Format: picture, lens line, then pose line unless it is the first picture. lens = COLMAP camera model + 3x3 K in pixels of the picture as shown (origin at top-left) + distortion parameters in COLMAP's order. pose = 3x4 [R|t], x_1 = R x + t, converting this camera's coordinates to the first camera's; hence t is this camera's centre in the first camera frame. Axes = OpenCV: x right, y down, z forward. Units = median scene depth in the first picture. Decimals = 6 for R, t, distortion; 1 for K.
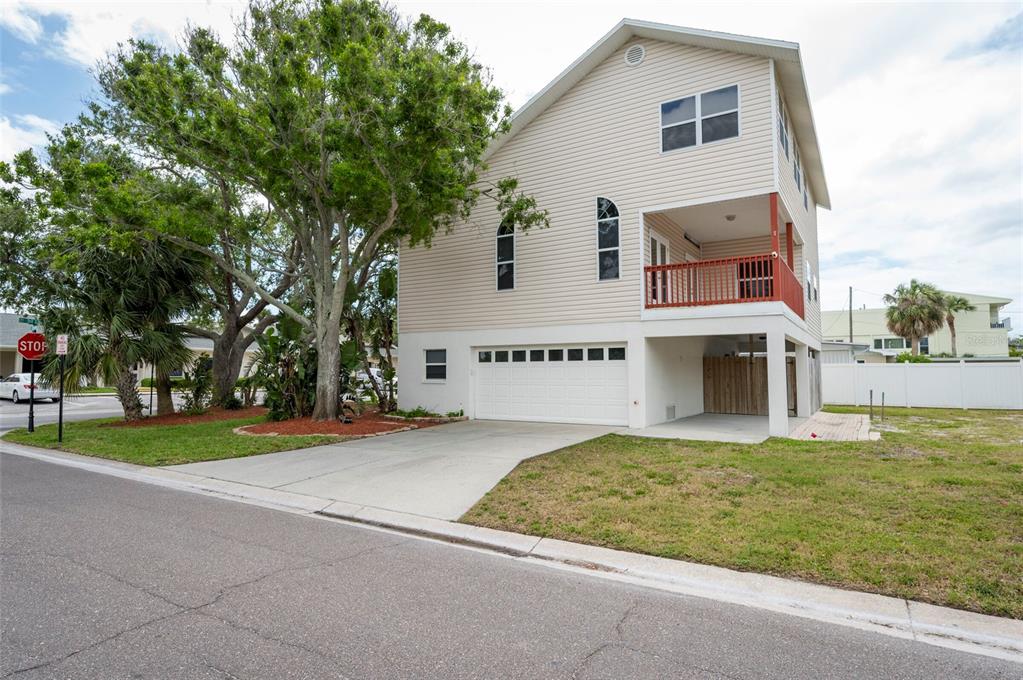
lens RADIAL K [[550.2, 0, 509.0], [0, 550.2, 344.1], [0, 0, 1]] dist [0.006576, 0.003736]
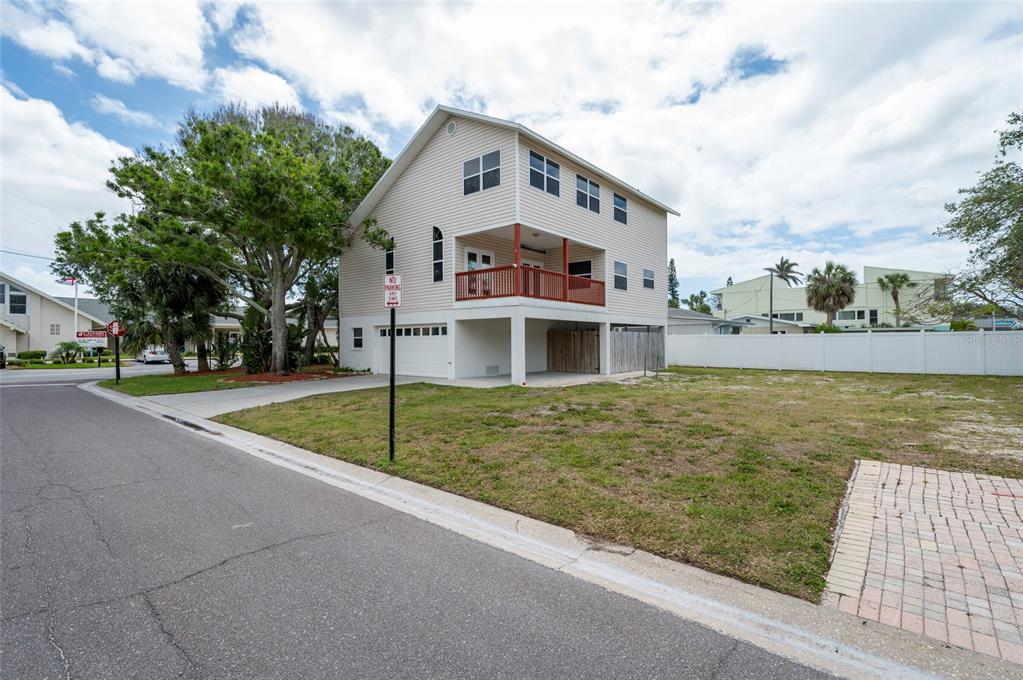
lens RADIAL K [[462.5, 0, 510.2], [0, 462.5, 338.4], [0, 0, 1]] dist [0.001154, -0.001183]
pose [[0.990299, -0.005676, -0.138838, 0.514071], [0.011772, 0.999000, 0.043127, -0.012811], [0.138454, -0.044343, 0.989376, -0.214865]]
